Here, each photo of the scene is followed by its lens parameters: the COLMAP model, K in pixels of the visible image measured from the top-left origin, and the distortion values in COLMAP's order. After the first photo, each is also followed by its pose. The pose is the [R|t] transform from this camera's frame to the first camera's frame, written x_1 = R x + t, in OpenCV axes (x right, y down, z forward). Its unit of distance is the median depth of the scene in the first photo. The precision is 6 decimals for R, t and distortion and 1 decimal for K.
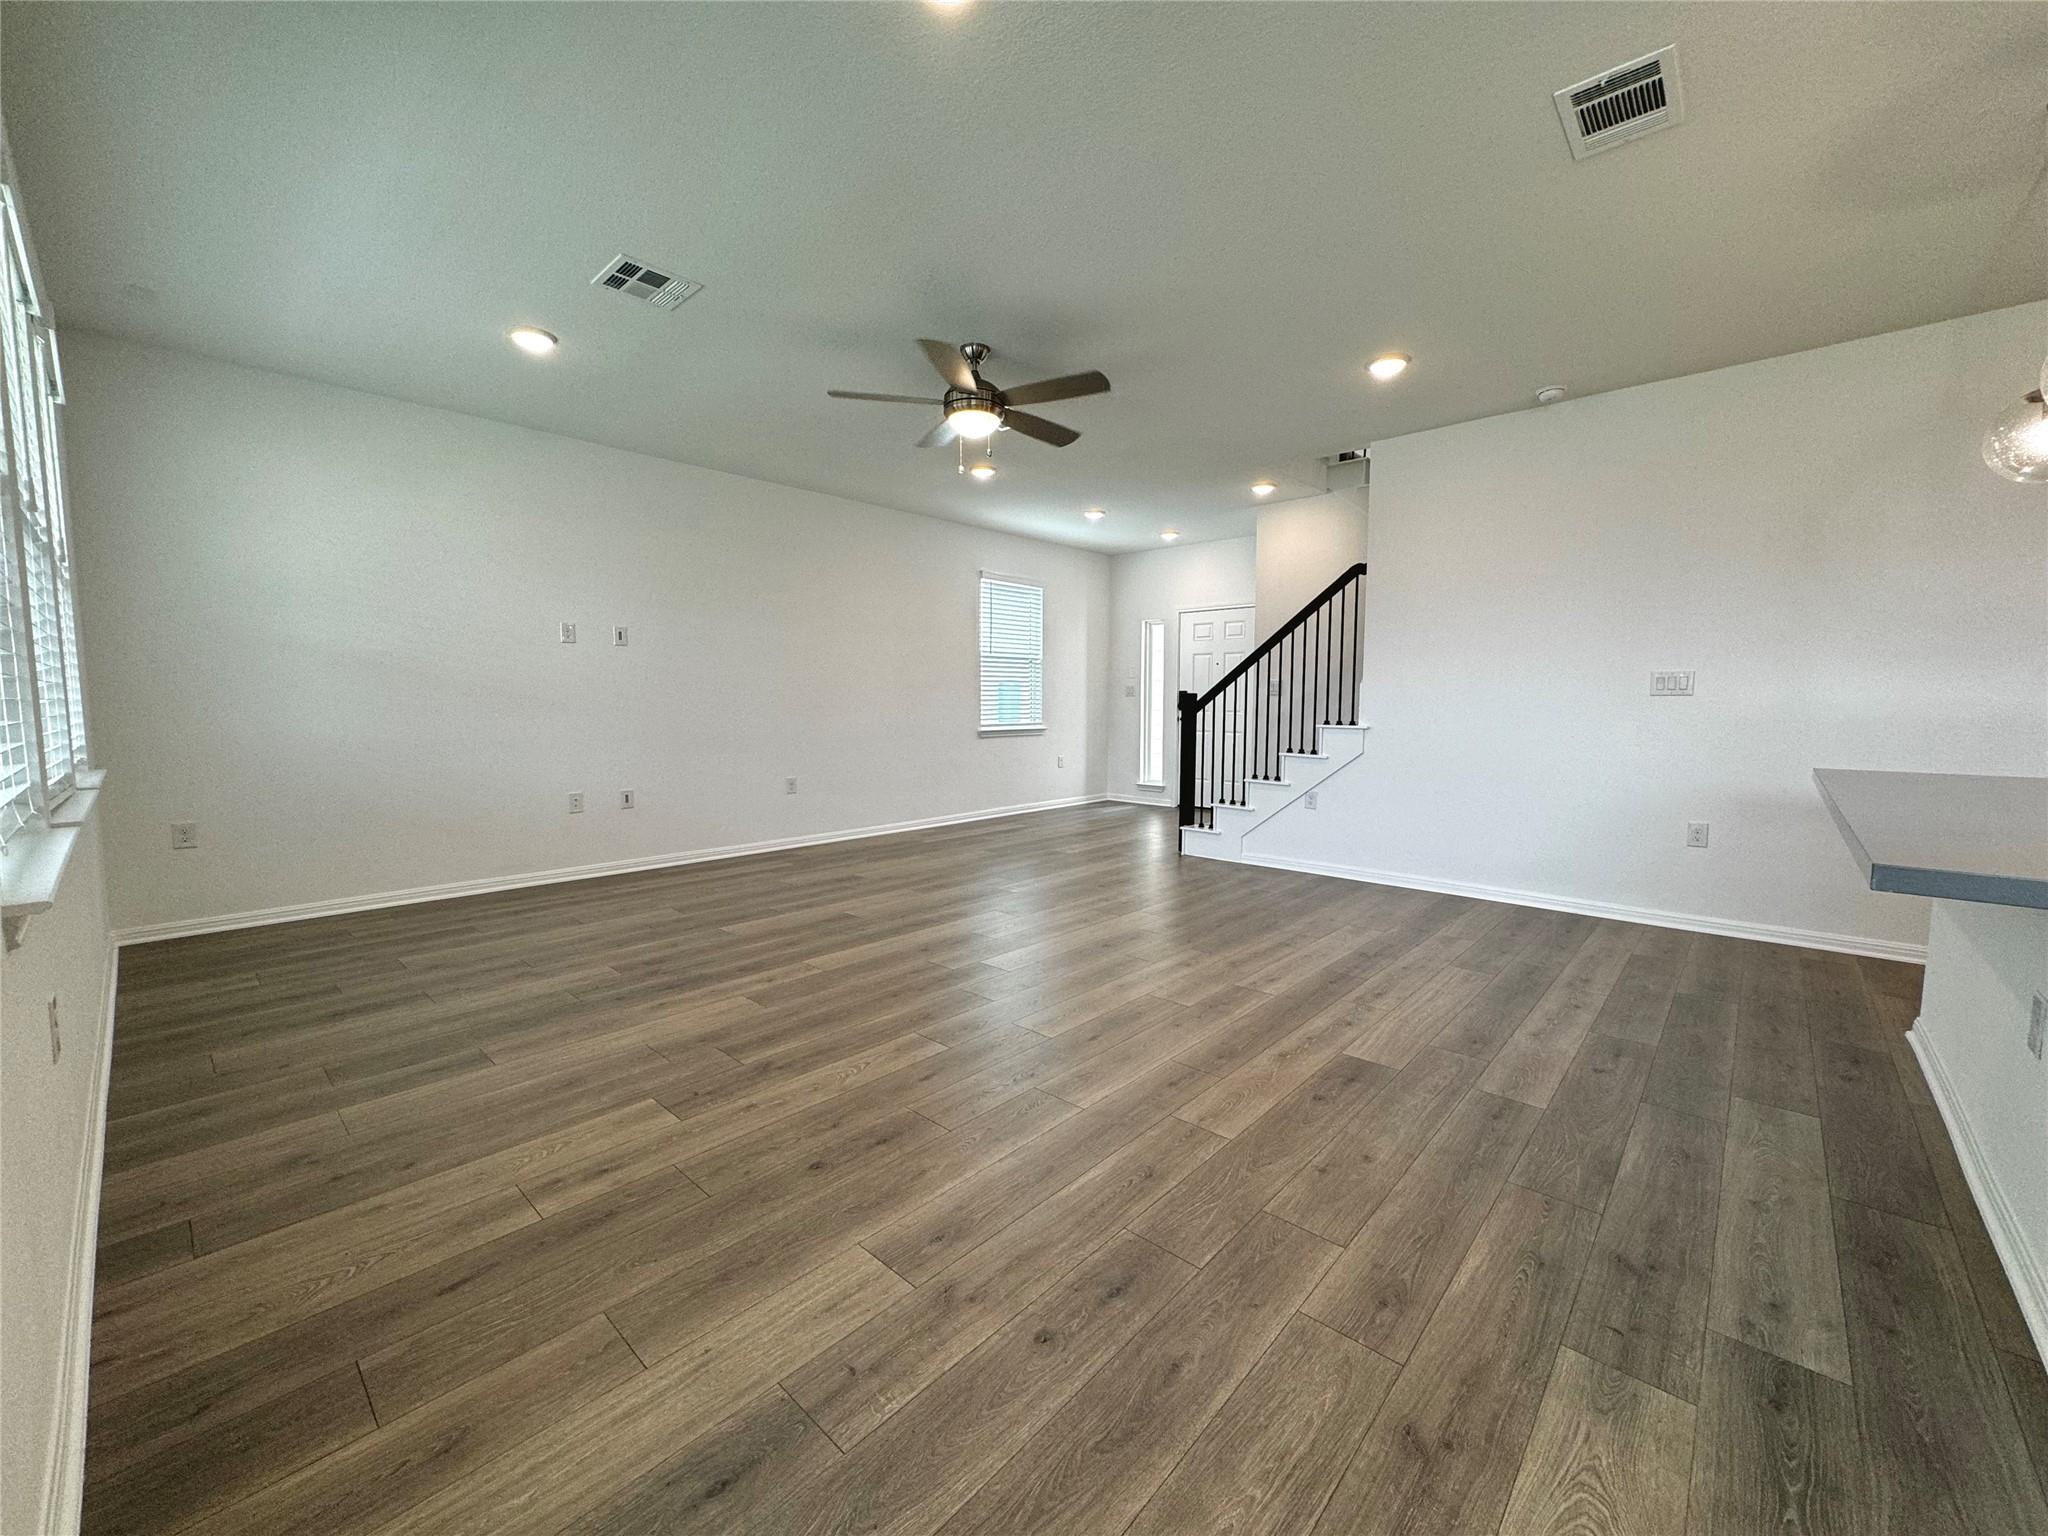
lens RADIAL K [[823.2, 0, 1024.0], [0, 823.2, 768.0], [0, 0, 1]] dist [-0.000125, 0.000191]
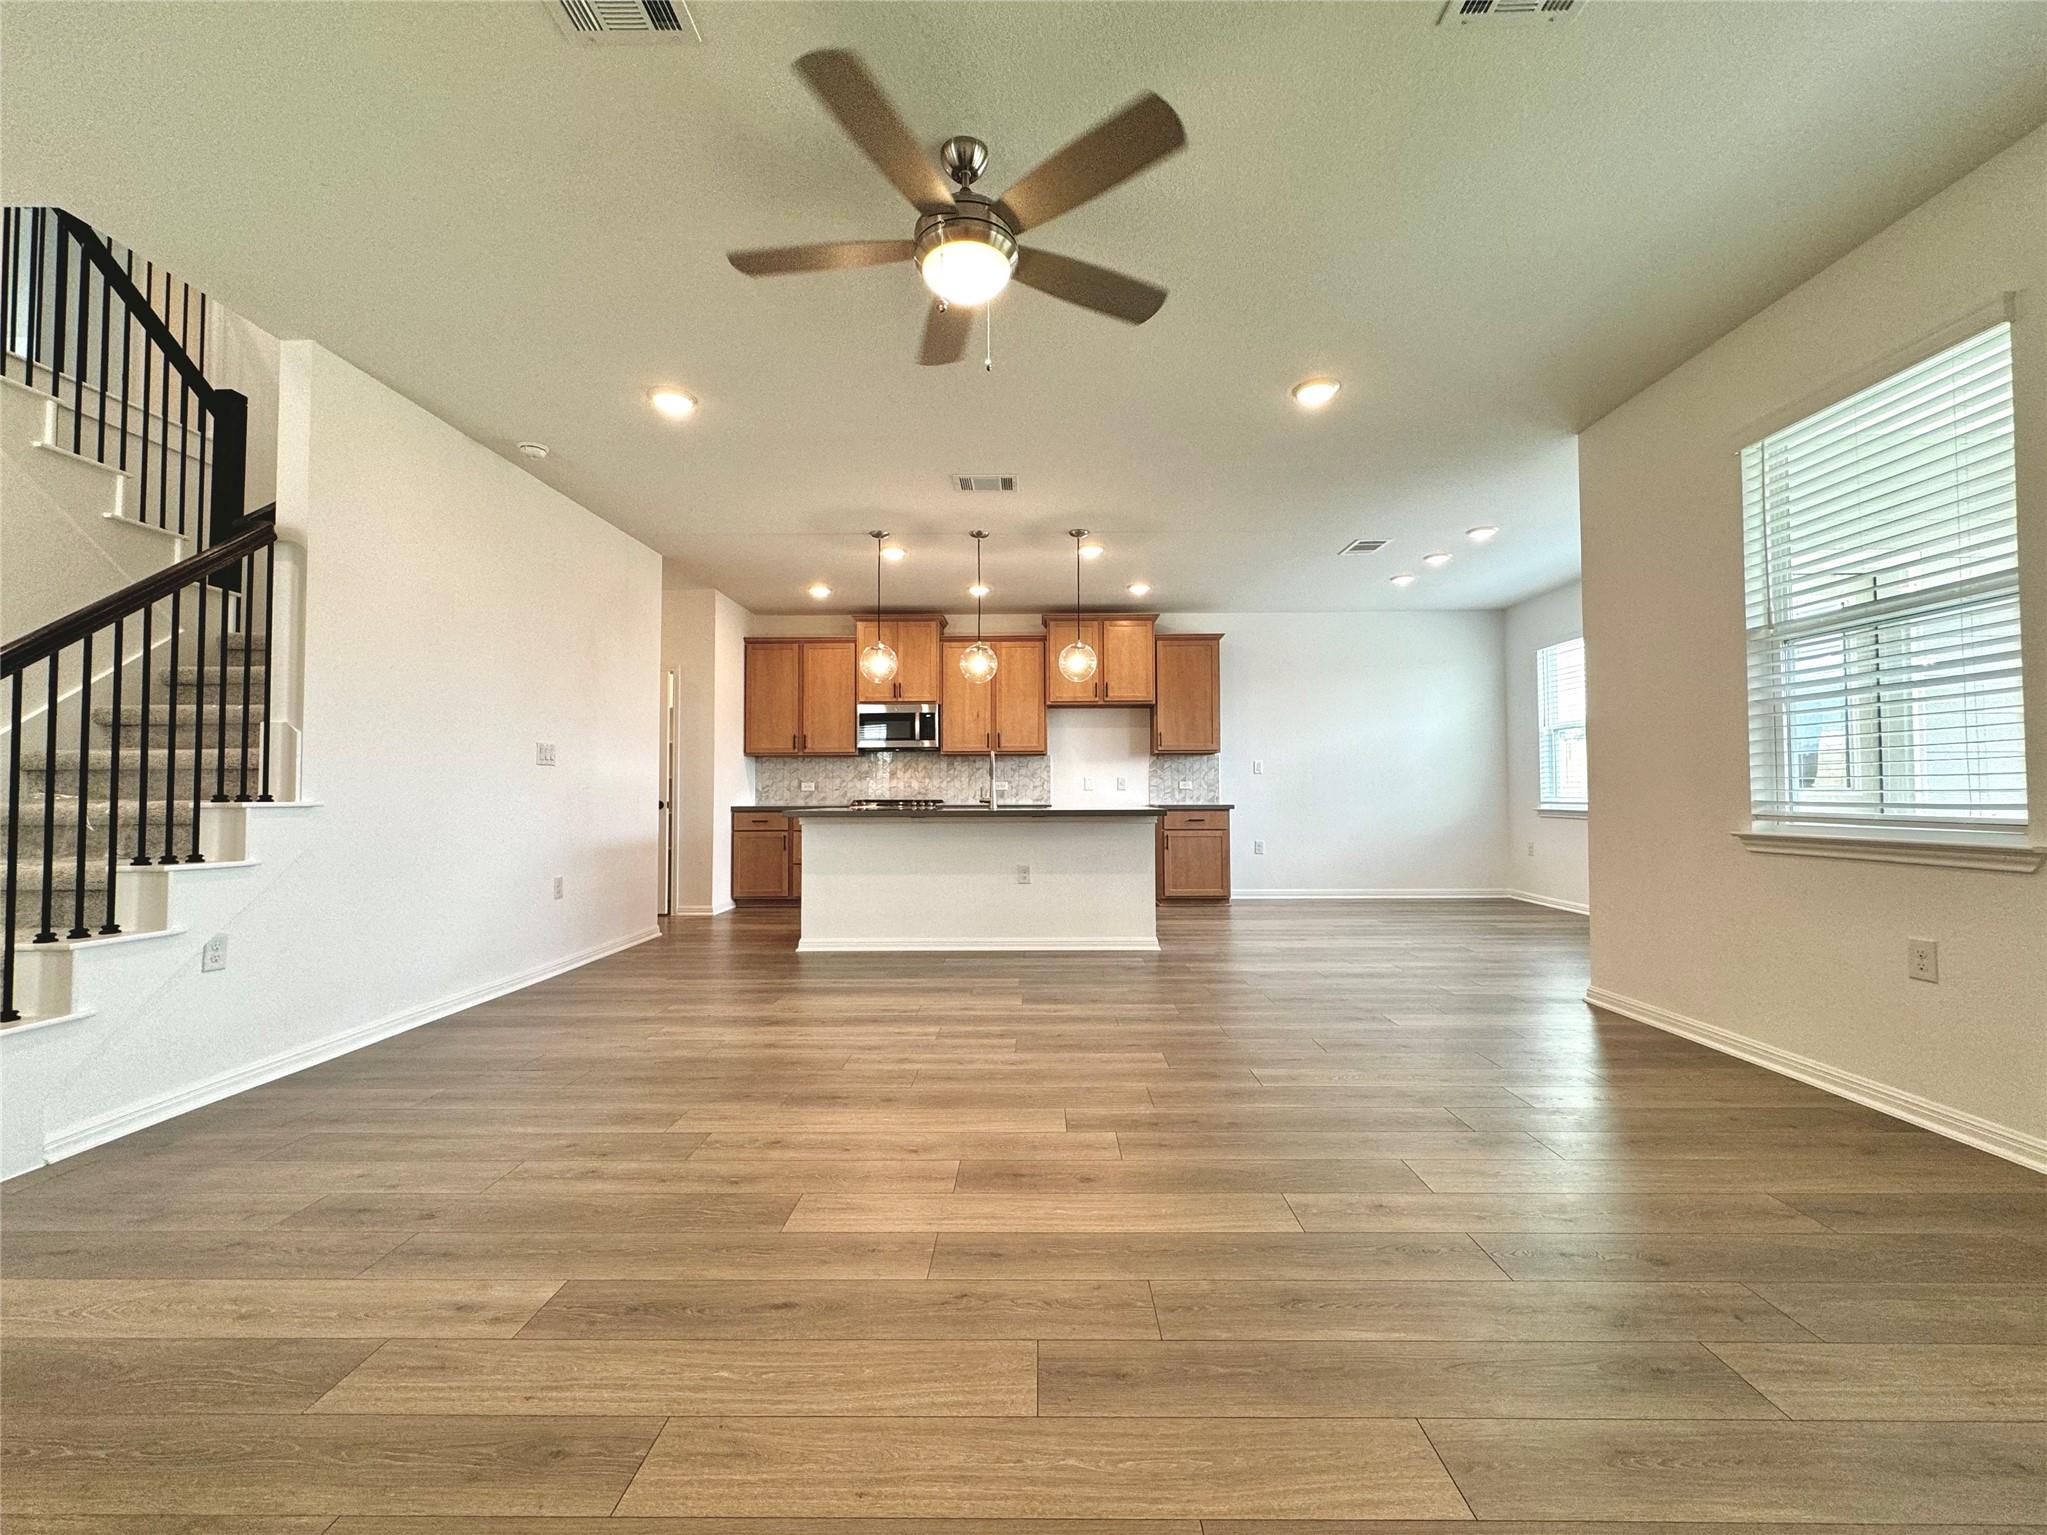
lens RADIAL K [[822.8, 0, 1023.5], [0, 822.8, 767.5], [0, 0, 1]] dist [-0.000125, 0.000191]
pose [[-0.661586, 0.023717, 0.749494, -0.544699], [0.061326, 0.997863, 0.022556, -0.083676], [-0.747357, 0.060886, -0.661627, 1.442929]]
